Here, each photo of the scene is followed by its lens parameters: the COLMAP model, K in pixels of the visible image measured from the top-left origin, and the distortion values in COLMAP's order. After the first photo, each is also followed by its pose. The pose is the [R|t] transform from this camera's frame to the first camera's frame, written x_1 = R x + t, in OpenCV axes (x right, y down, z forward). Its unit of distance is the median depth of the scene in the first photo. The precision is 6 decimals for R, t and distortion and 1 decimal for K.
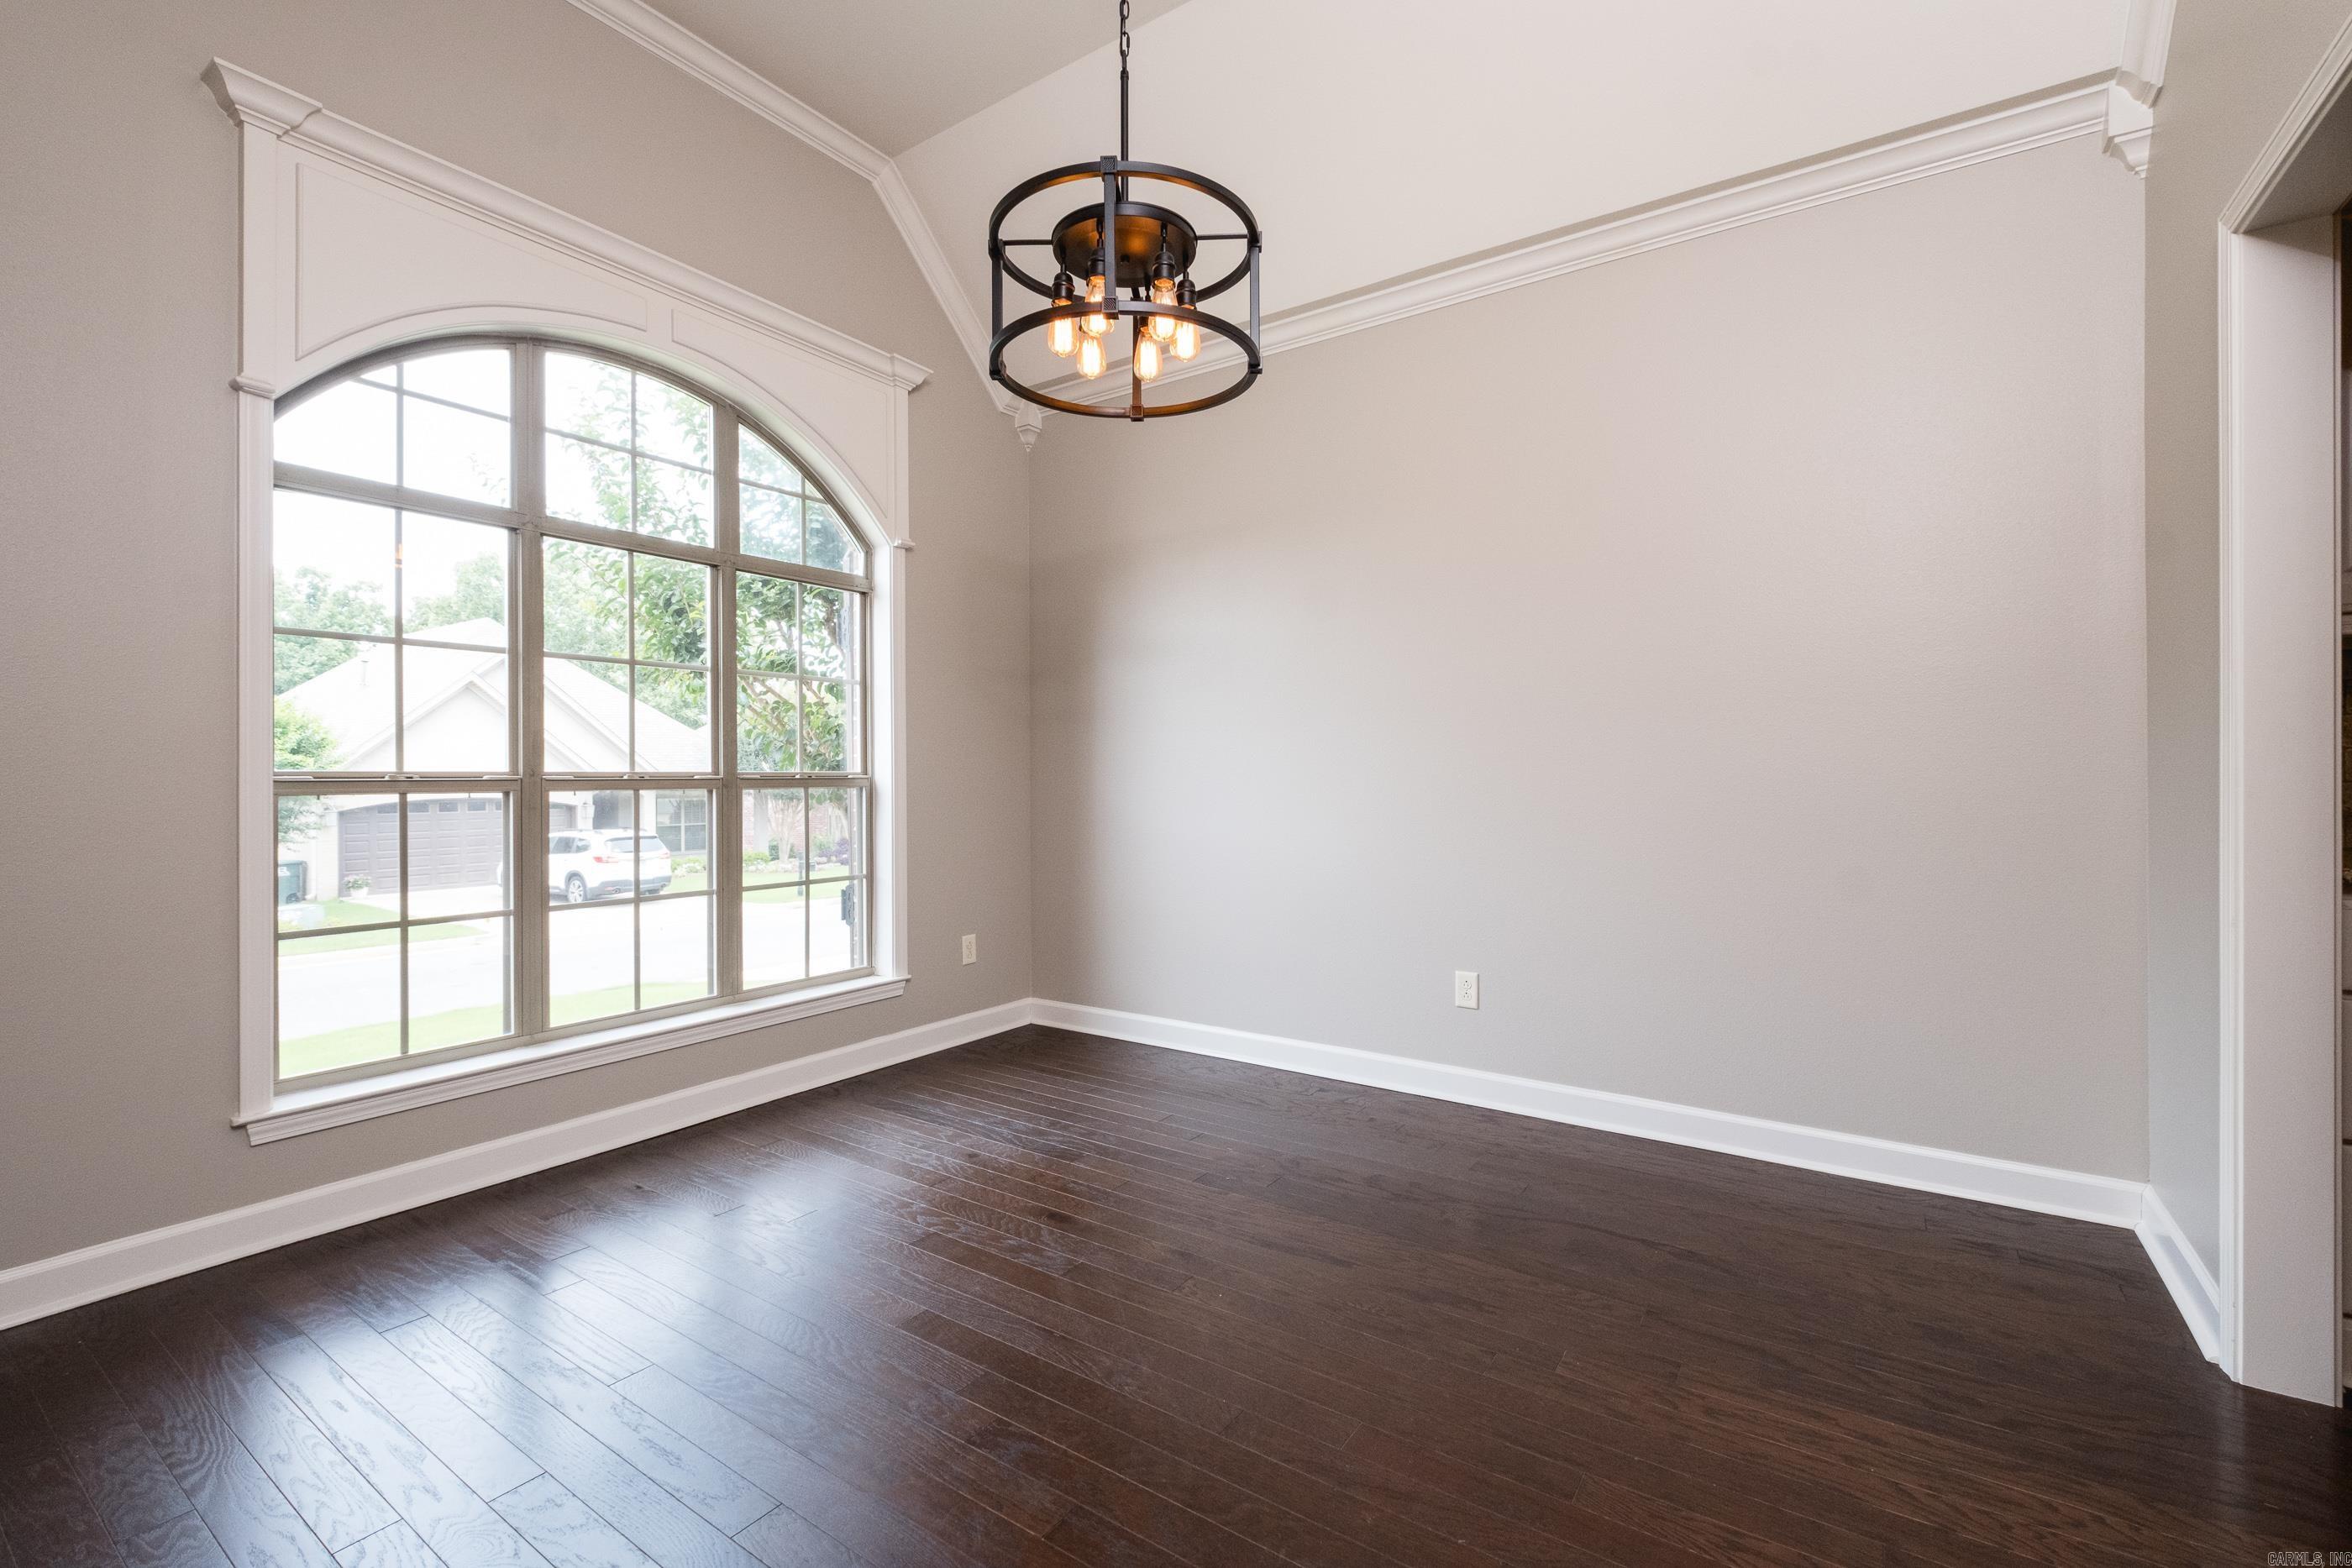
lens RADIAL K [[1022.0, 0, 1162.7], [0, 1022.0, 784.3], [0, 0, 1]] dist [0.000921, -0.000444]
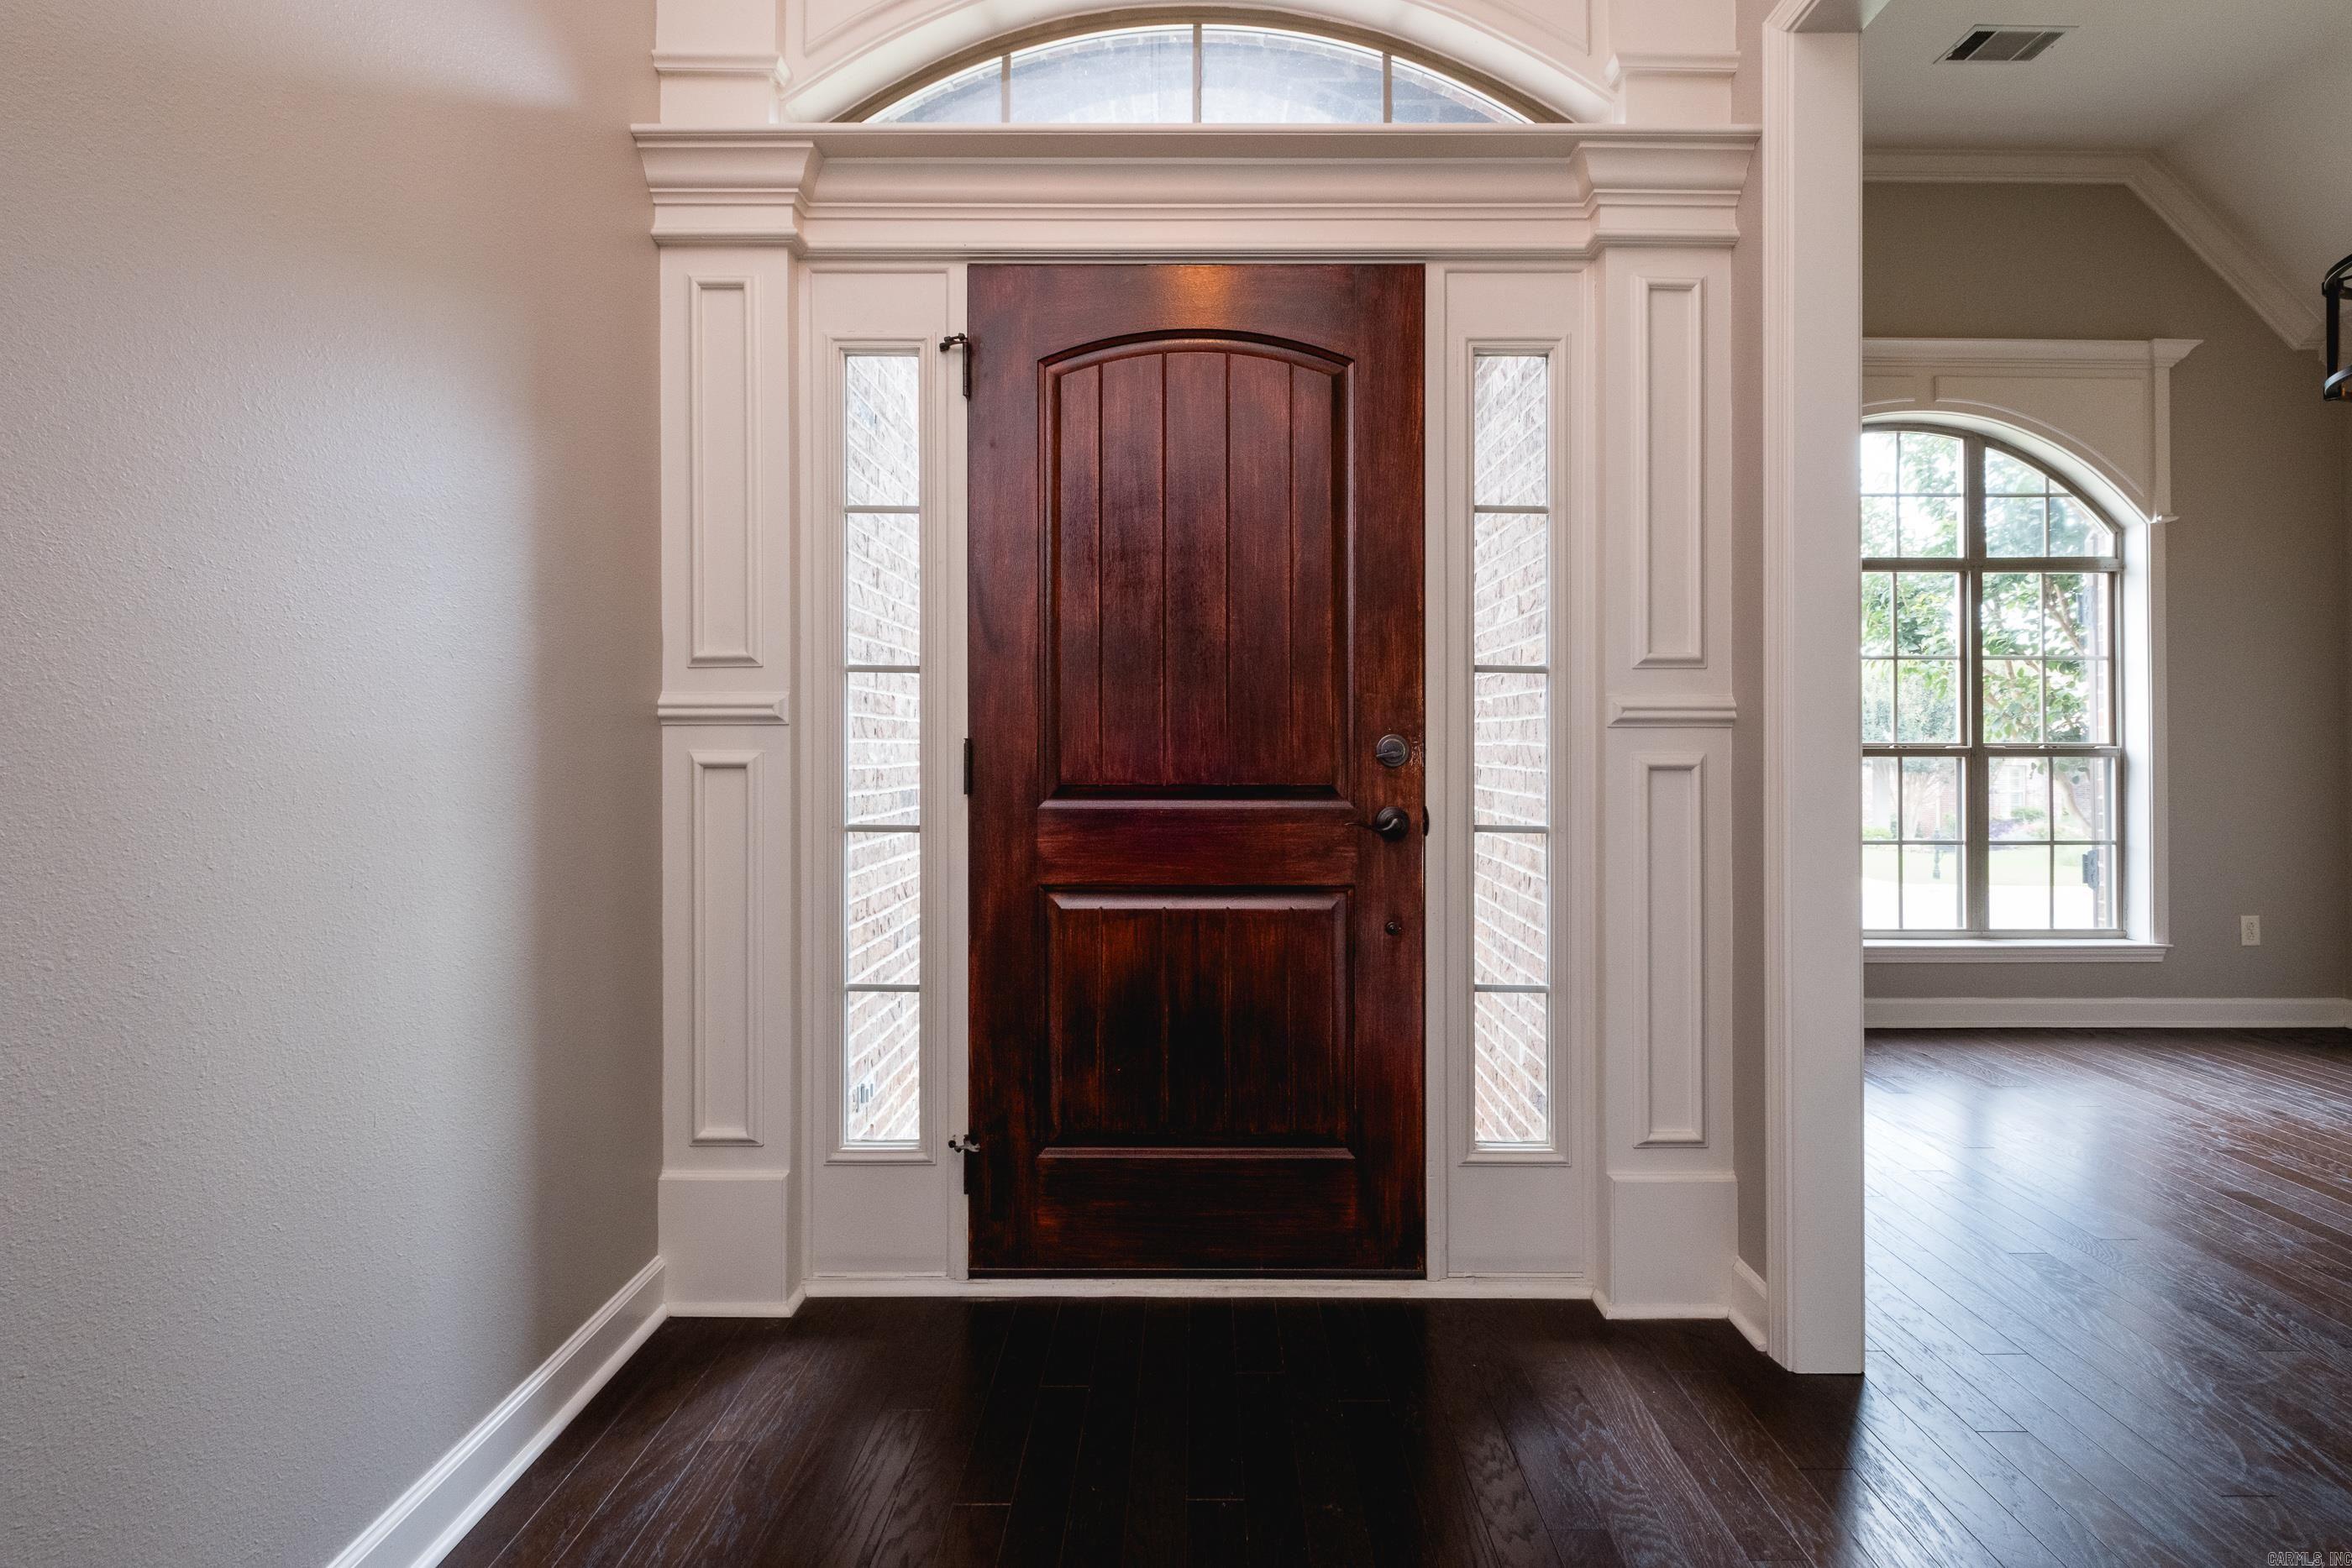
lens RADIAL K [[1052.1, 0, 1183.0], [0, 1052.1, 738.4], [0, 0, 1]] dist [0.000386, 0.000232]
pose [[0.588281, -0.002359, -0.808653, 0.019718], [-0.009315, 0.999910, -0.009694, 0.002593], [0.808603, 0.013236, 0.588206, -0.410849]]
